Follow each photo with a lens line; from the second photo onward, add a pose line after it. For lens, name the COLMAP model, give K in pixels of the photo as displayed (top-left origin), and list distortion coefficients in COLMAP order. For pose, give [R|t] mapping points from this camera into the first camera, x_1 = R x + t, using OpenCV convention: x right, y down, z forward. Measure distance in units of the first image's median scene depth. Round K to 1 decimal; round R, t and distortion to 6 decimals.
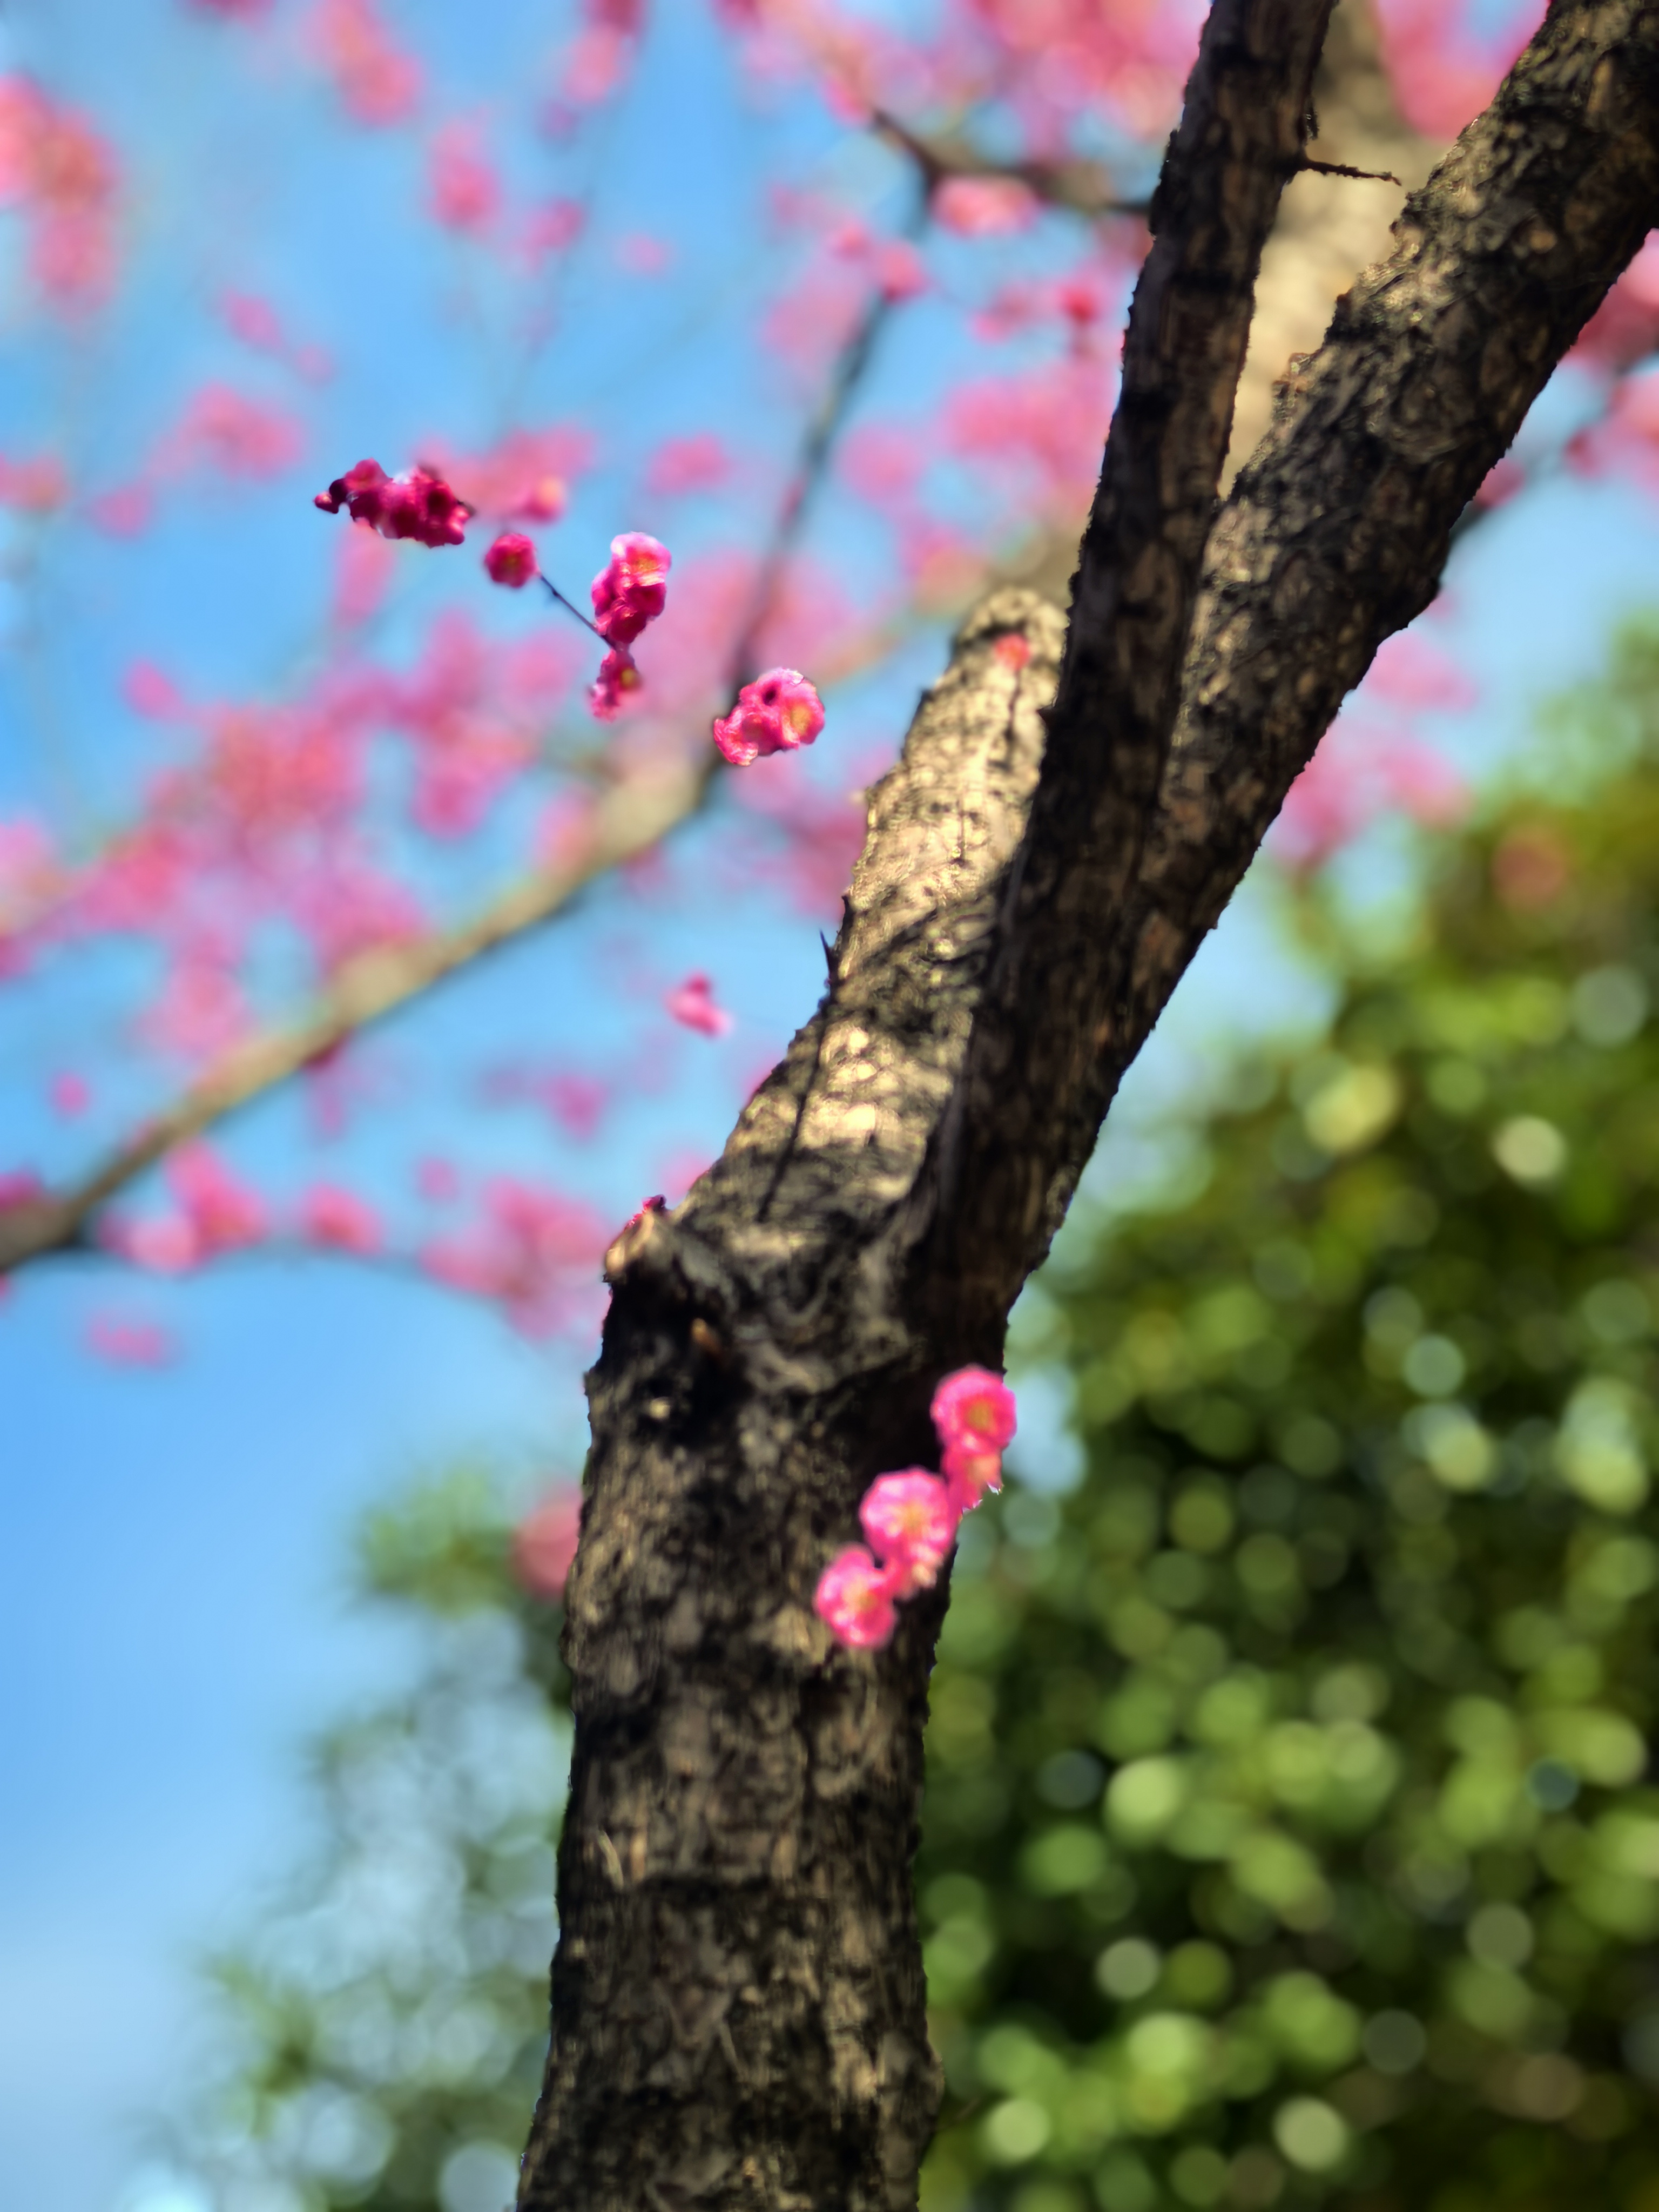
lens RADIAL K [[7118.6, 0, 832.3], [0, 7118.6, 1103.4], [0, 0, 1]] dist [0.077807, 0.000000]
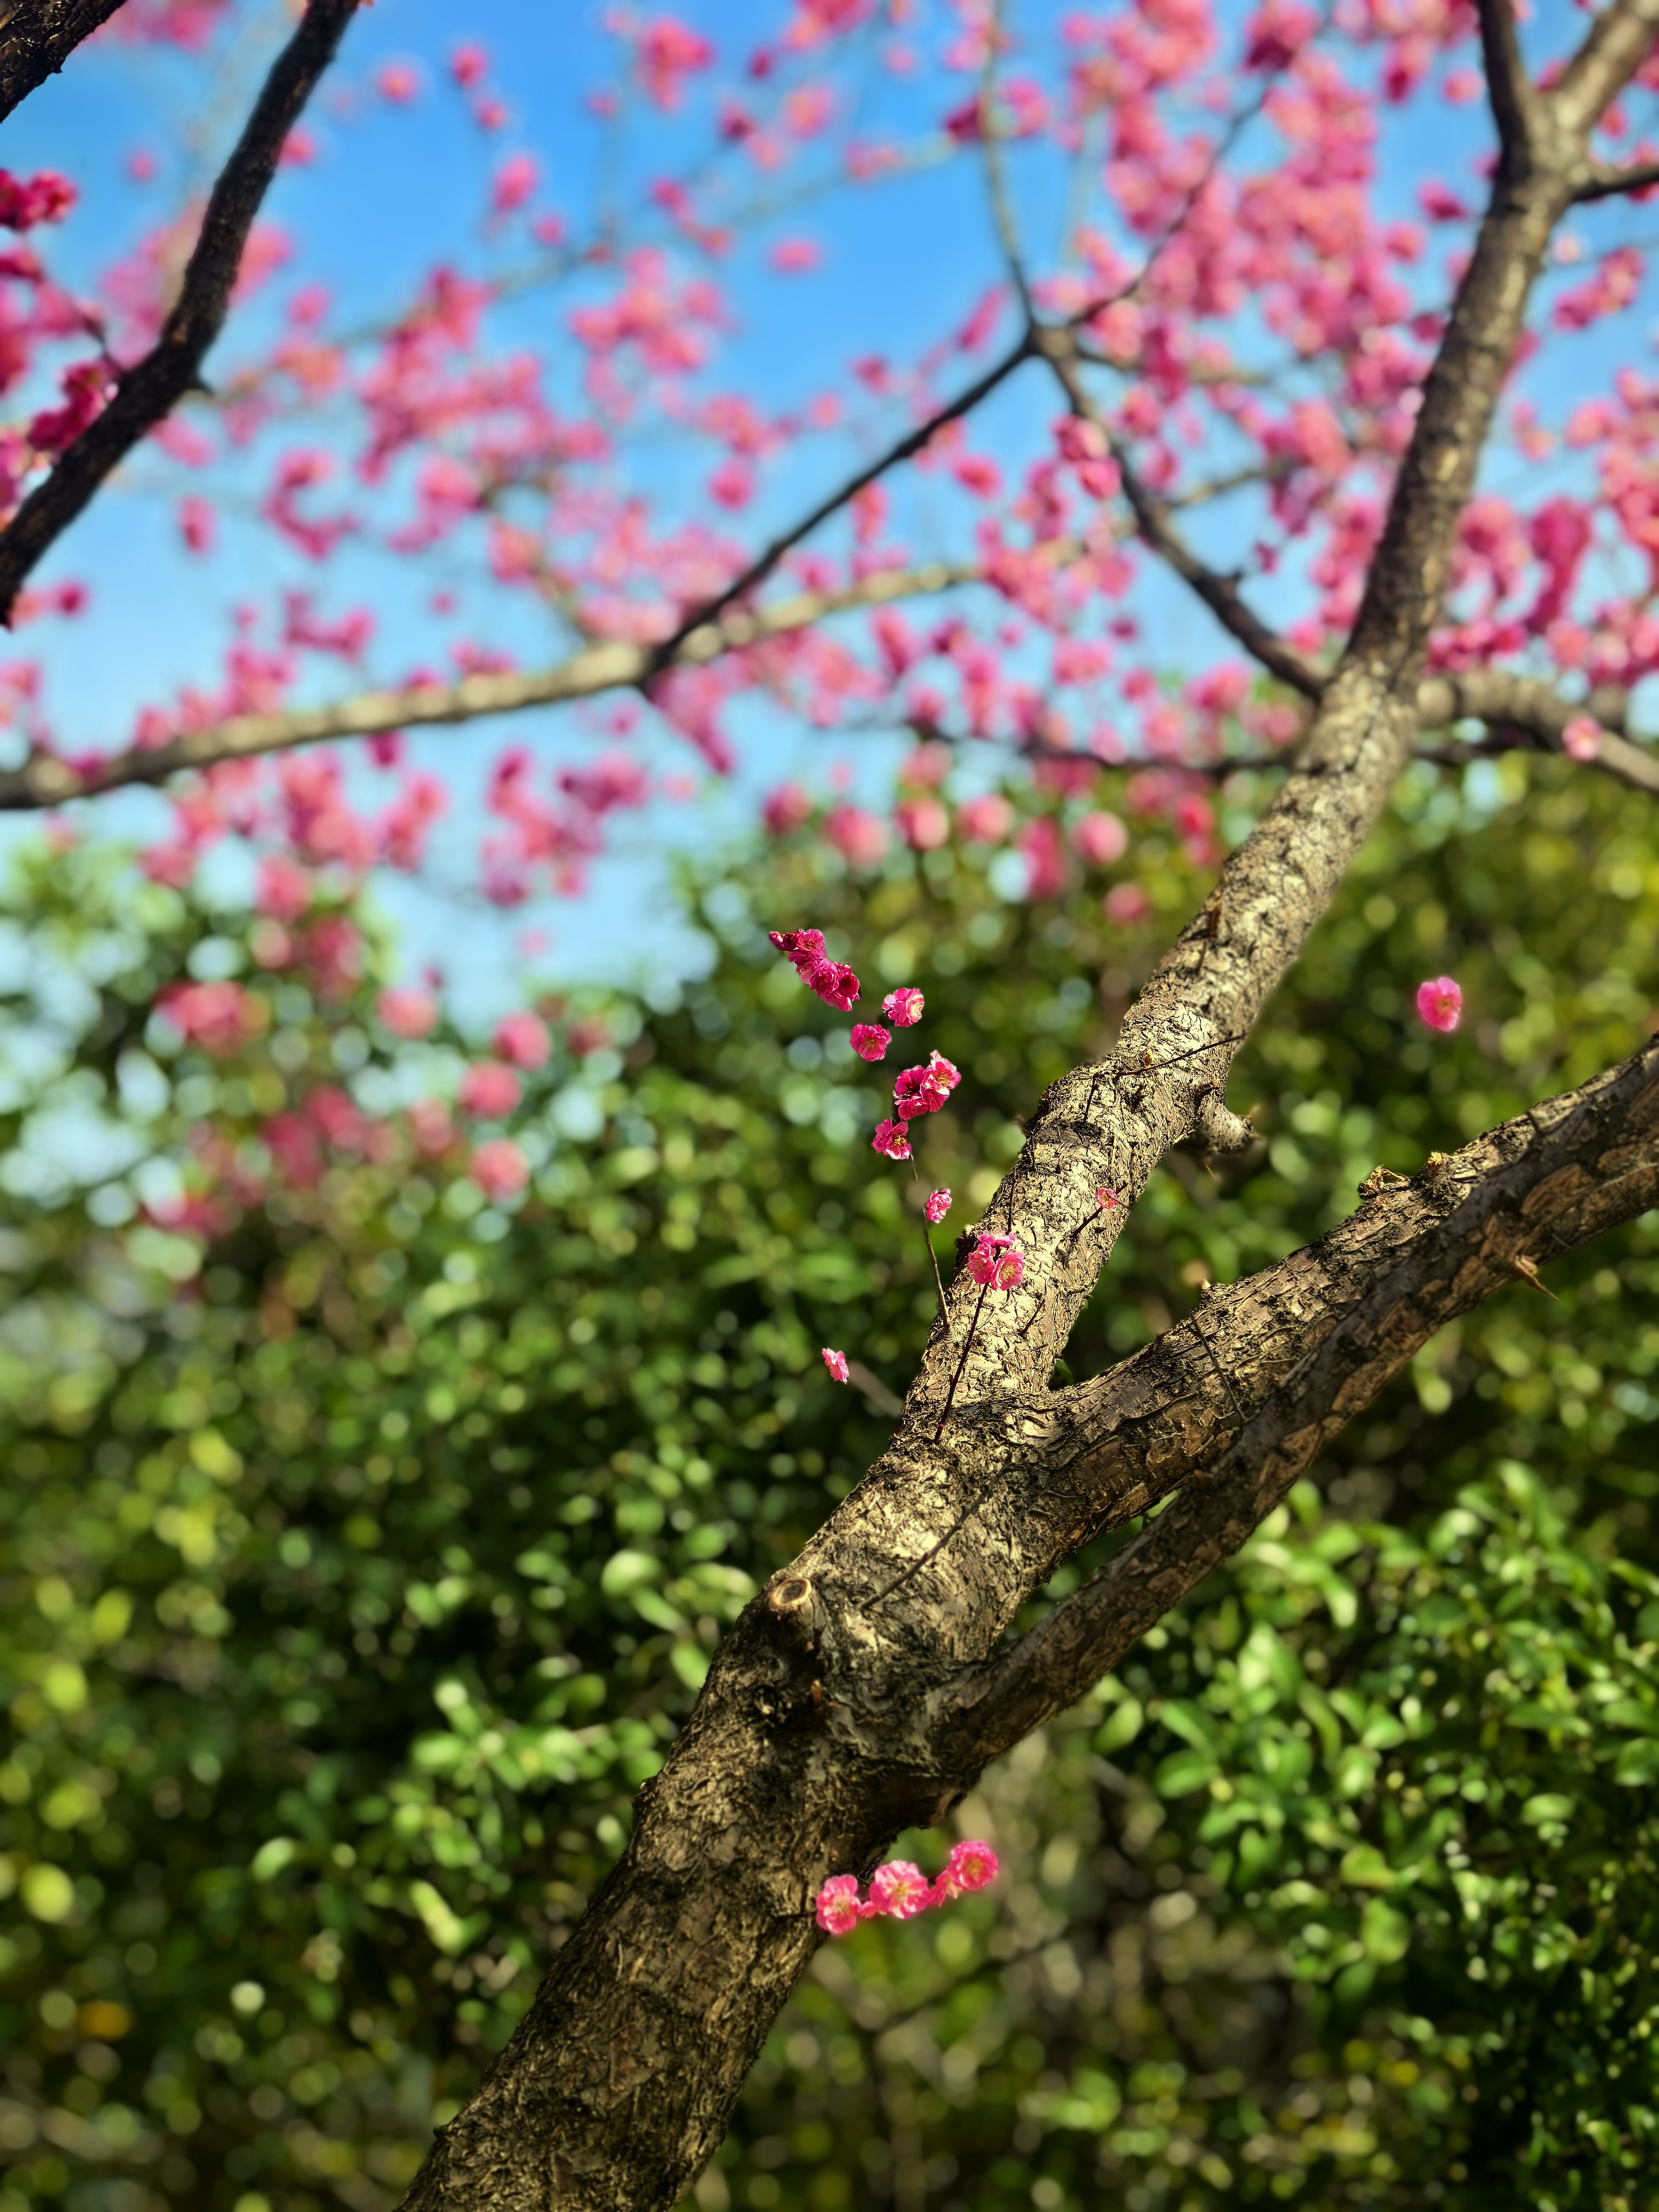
lens RADIAL K [[6781.9, 0, 827.2], [0, 6781.9, 1106.5], [0, 0, 1]] dist [-0.027964, 0.000000]
pose [[0.864462, 0.454777, 0.214202, -0.398019], [-0.486484, 0.864179, 0.128560, -0.274661], [-0.126643, -0.215341, 0.968292, -0.436758]]
